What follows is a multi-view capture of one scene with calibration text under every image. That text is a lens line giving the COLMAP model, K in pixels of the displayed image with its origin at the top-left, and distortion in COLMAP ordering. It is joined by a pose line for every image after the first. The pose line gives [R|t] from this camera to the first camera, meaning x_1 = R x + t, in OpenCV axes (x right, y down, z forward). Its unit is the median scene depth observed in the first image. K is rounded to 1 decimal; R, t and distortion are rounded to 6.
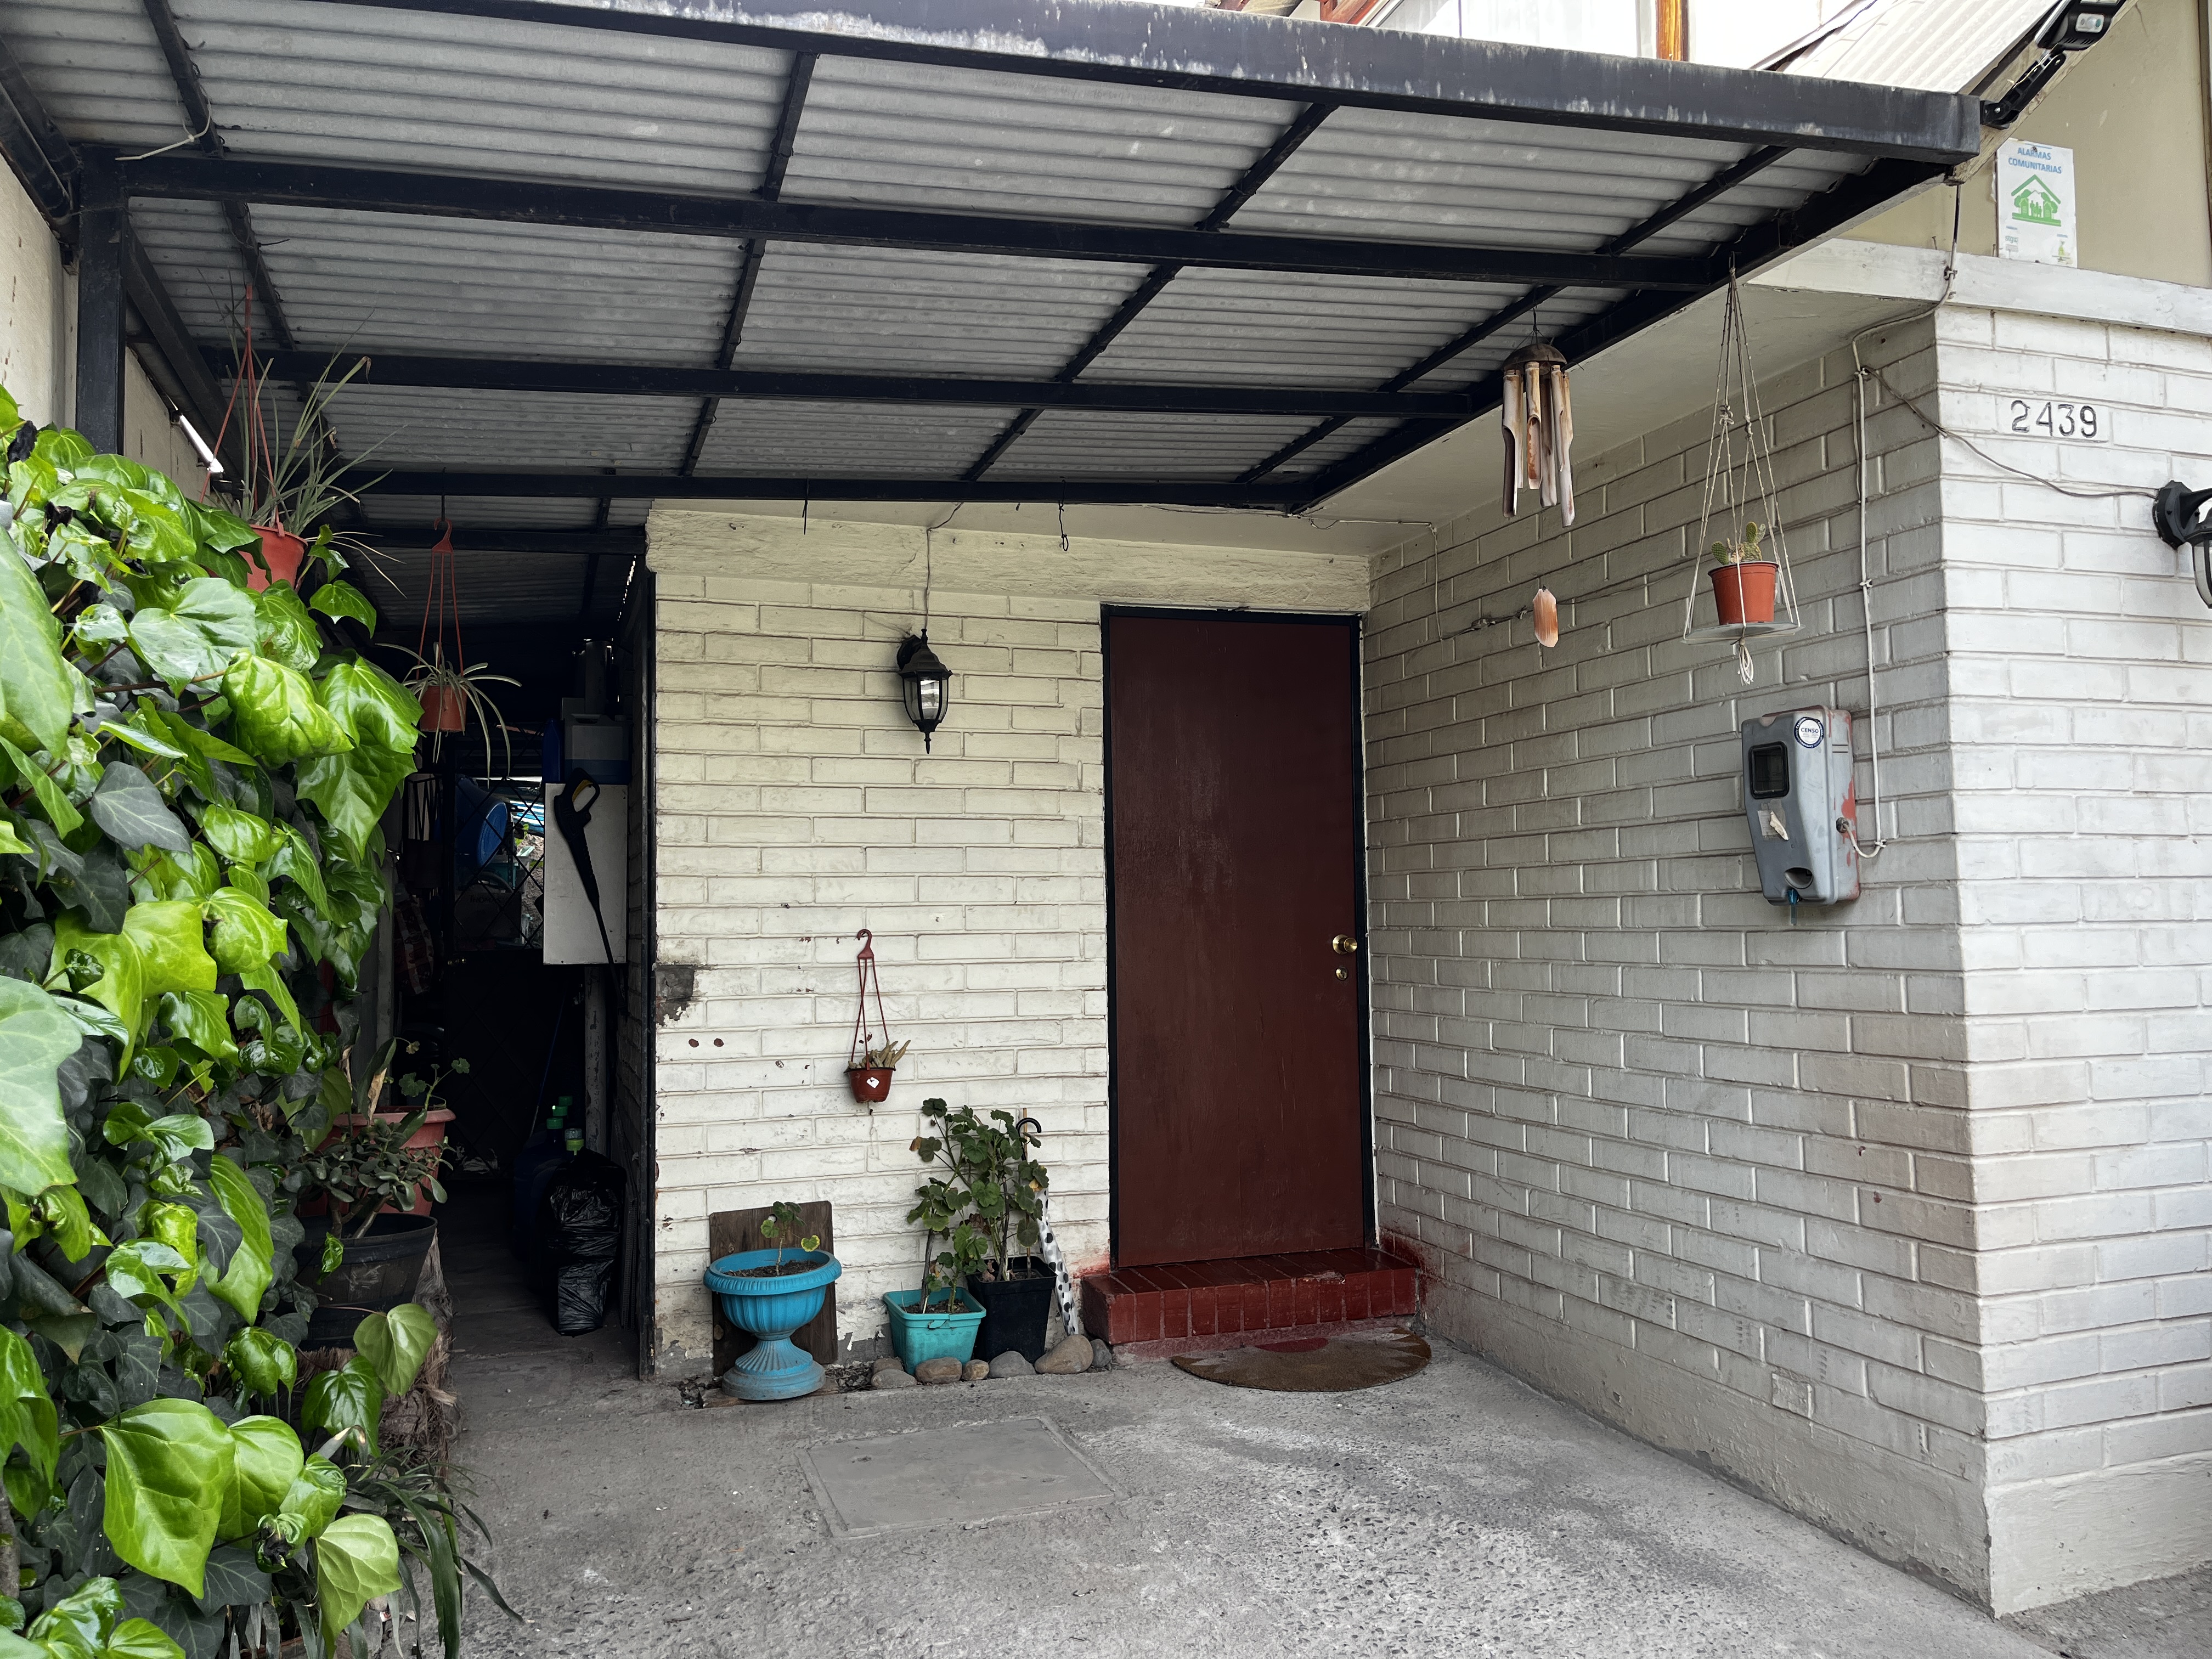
lens RADIAL K [[1665.3, 0, 1110.4], [0, 1665.3, 819.6], [0, 0, 1]] dist [0.061888, -0.079038]
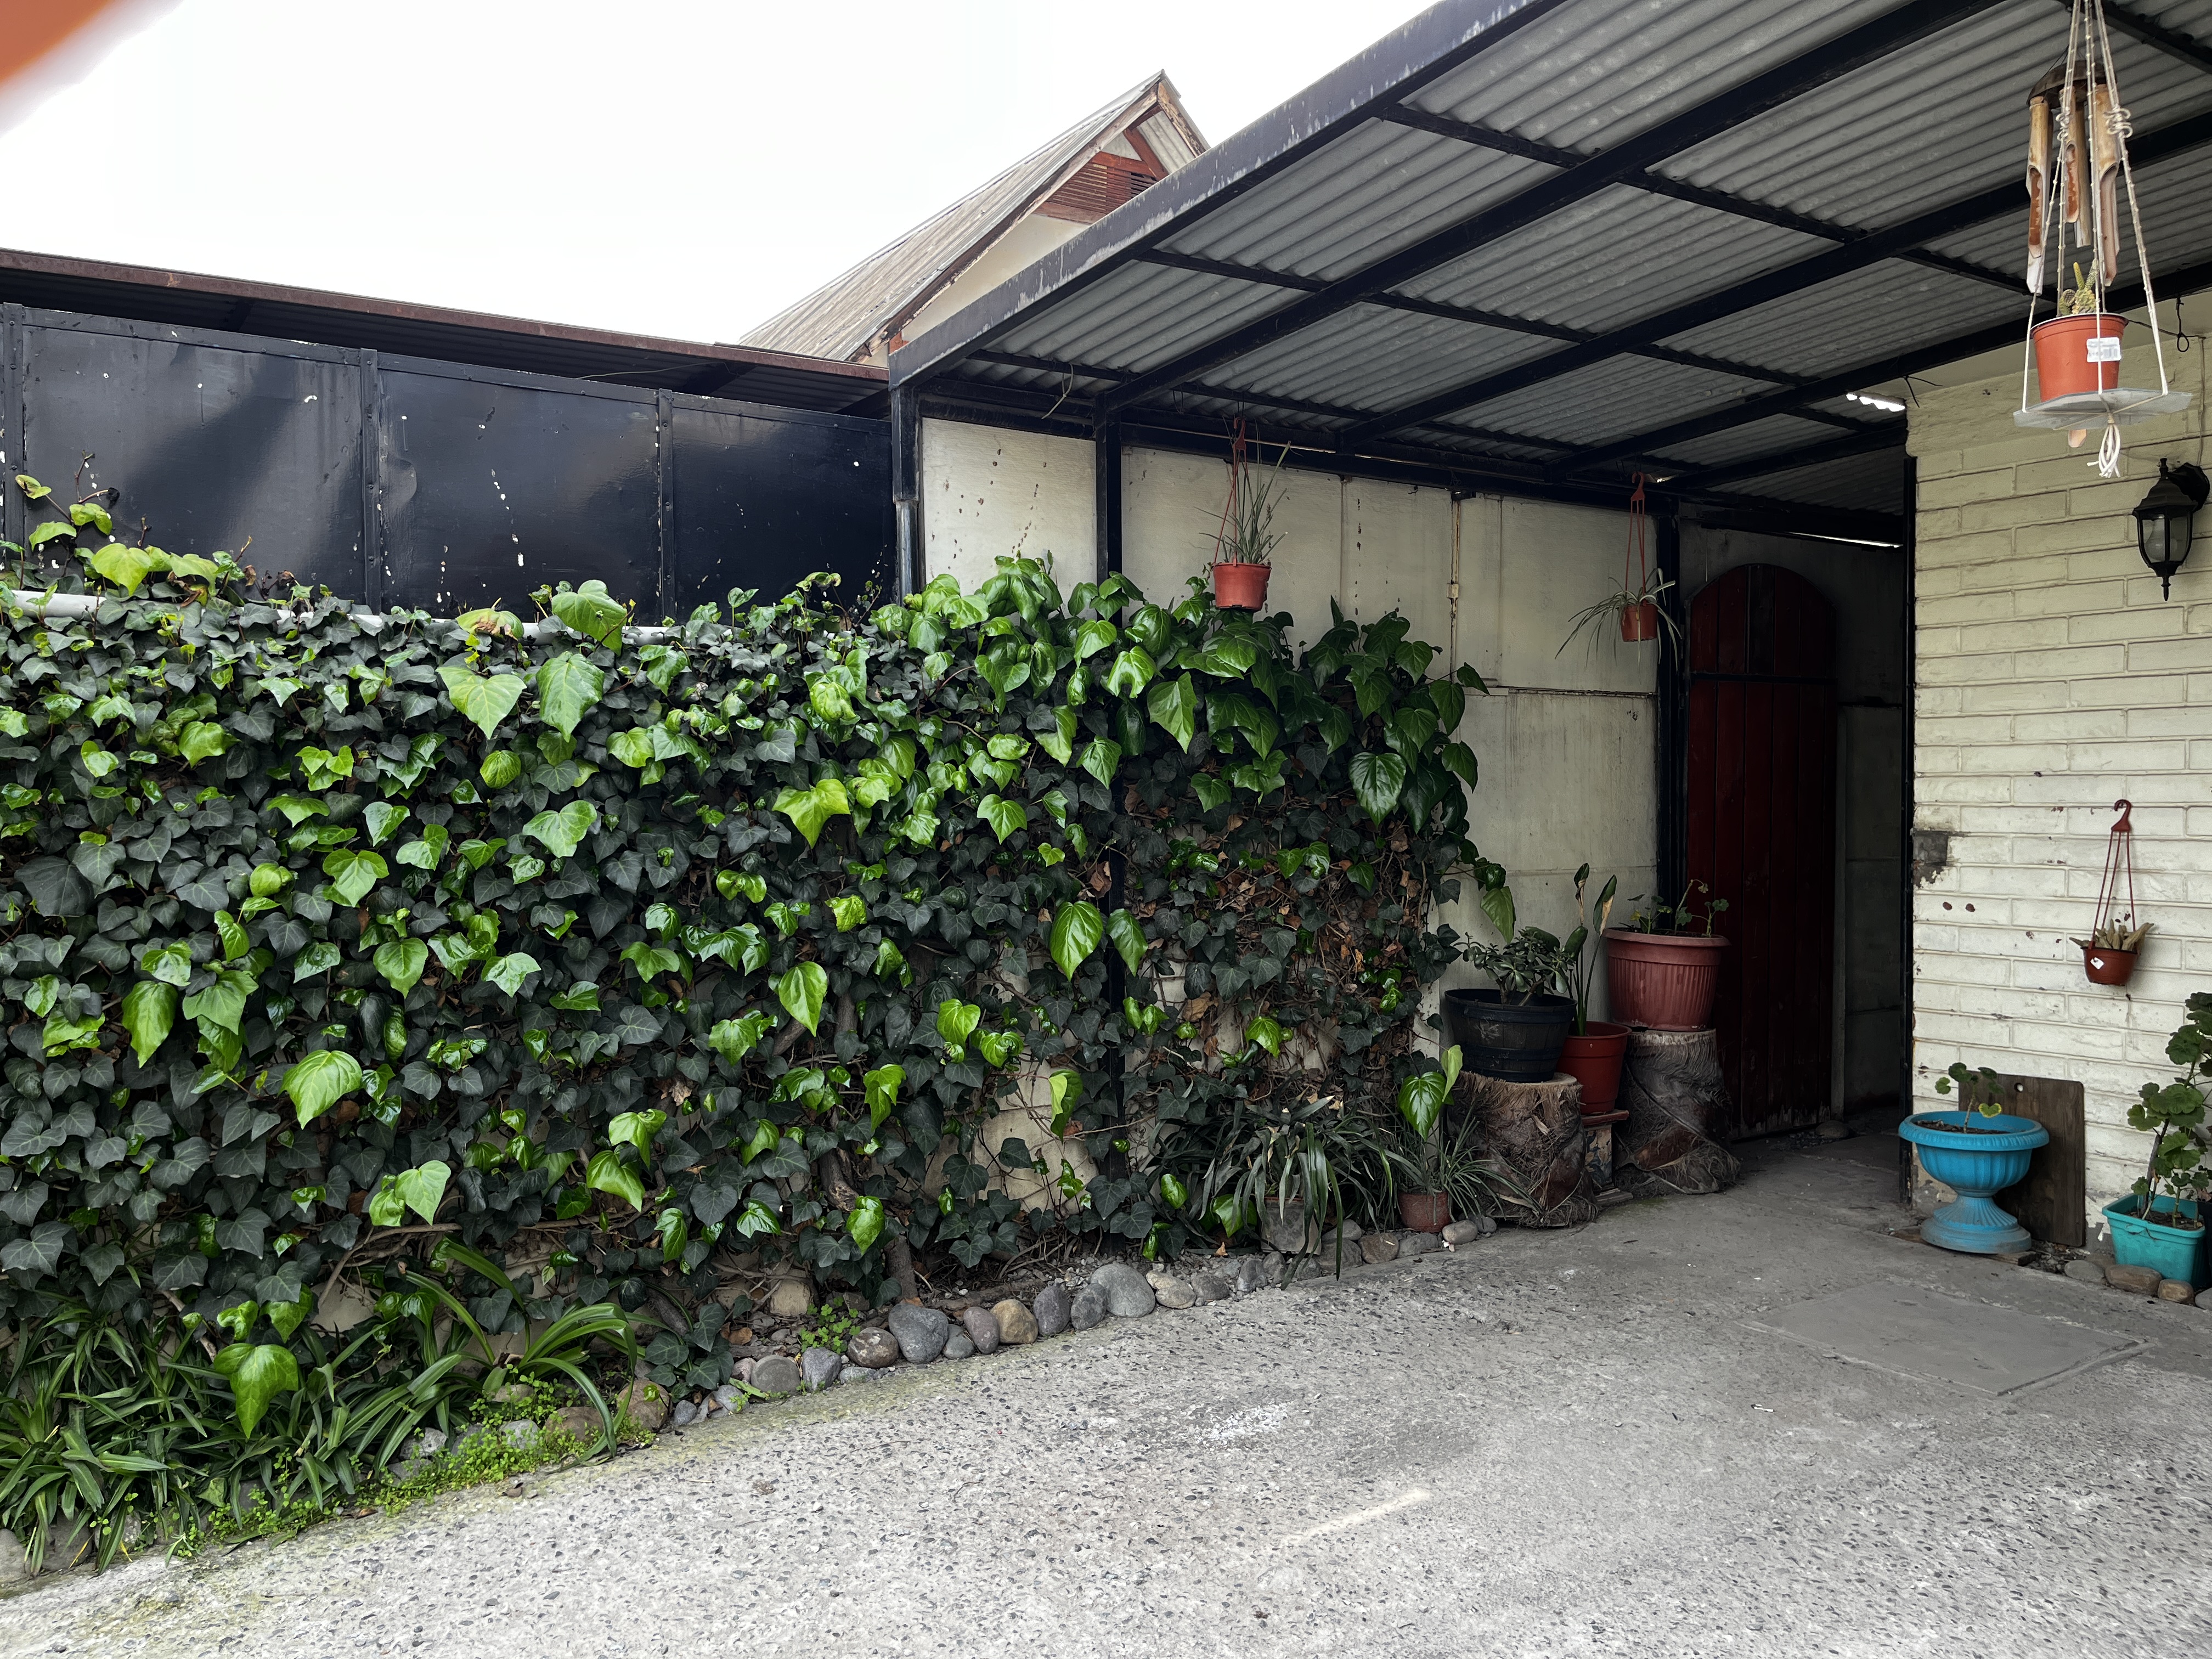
lens RADIAL K [[1665.3, 0, 1110.4], [0, 1665.3, 819.6], [0, 0, 1]] dist [0.061888, -0.079038]
pose [[0.247945, 0.022111, -0.968522, 0.632664], [0.055165, 0.997795, 0.036901, 0.012321], [0.967202, -0.062578, 0.246179, 0.240121]]
